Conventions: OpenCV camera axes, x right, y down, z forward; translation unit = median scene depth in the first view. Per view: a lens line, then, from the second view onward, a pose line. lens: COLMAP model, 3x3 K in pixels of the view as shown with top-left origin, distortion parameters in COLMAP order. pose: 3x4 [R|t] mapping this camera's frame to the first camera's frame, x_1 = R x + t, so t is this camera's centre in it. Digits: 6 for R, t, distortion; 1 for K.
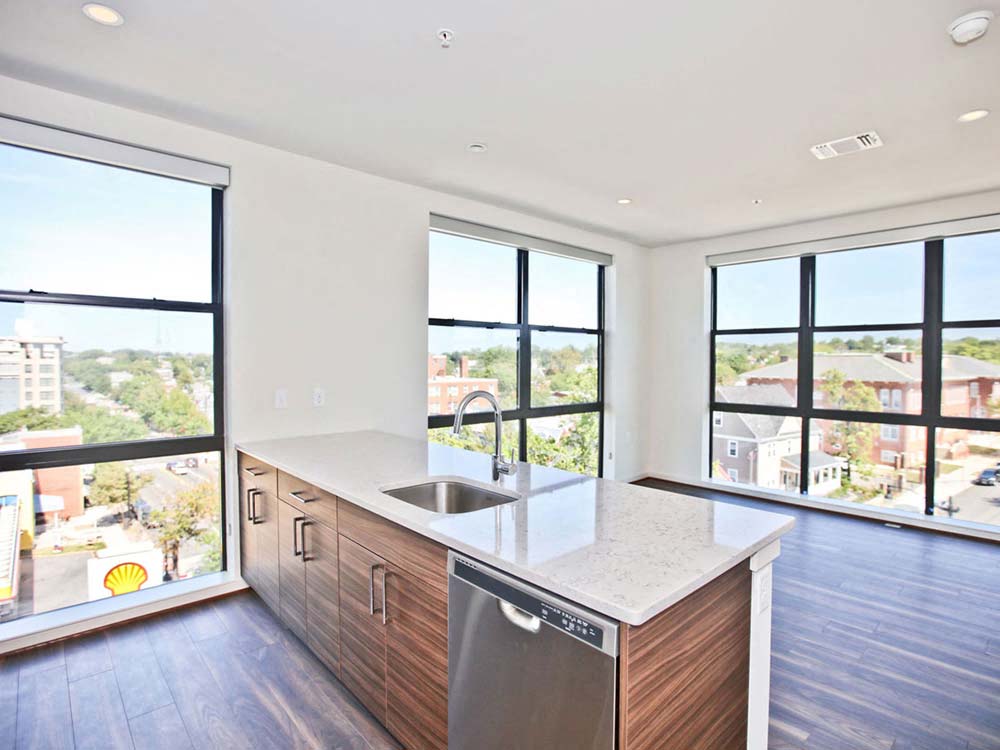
lens RADIAL K [[514.2, 0, 500.0], [0, 514.2, 375.0], [0, 0, 1]] dist [-0.068739, 0.037211]
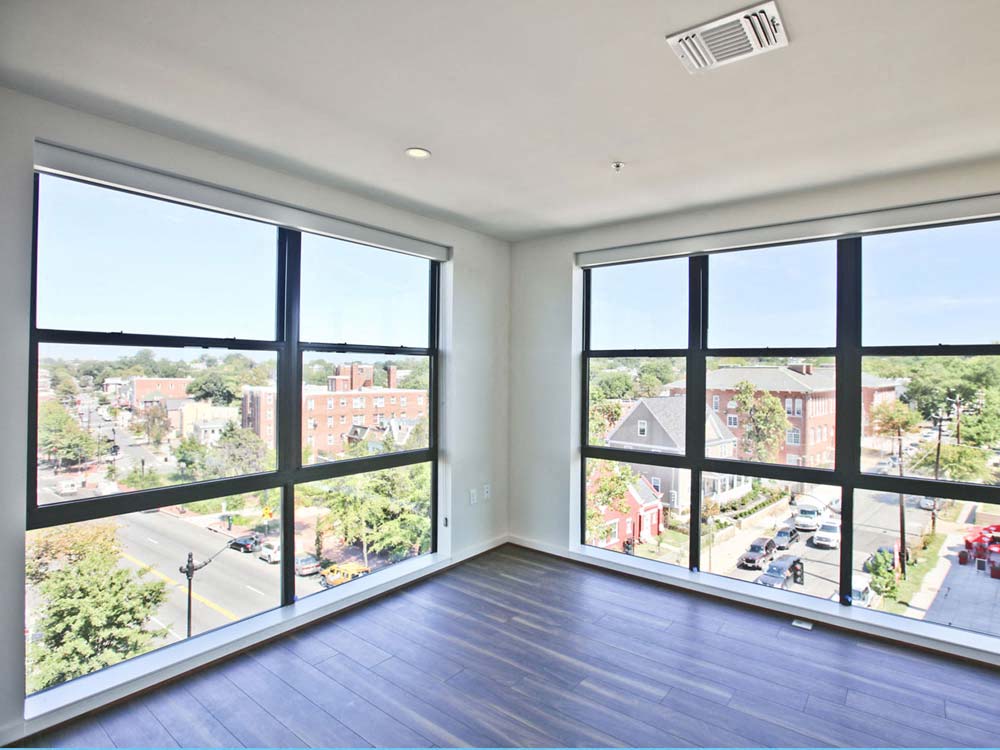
lens RADIAL K [[517.4, 0, 520.3], [0, 517.4, 376.0], [0, 0, 1]] dist [-0.060594, 0.038325]
pose [[0.985278, 0.004559, 0.170902, 0.193493], [-0.001403, 0.999826, -0.018583, -0.036416], [-0.170957, 0.018070, 0.985113, 0.256486]]
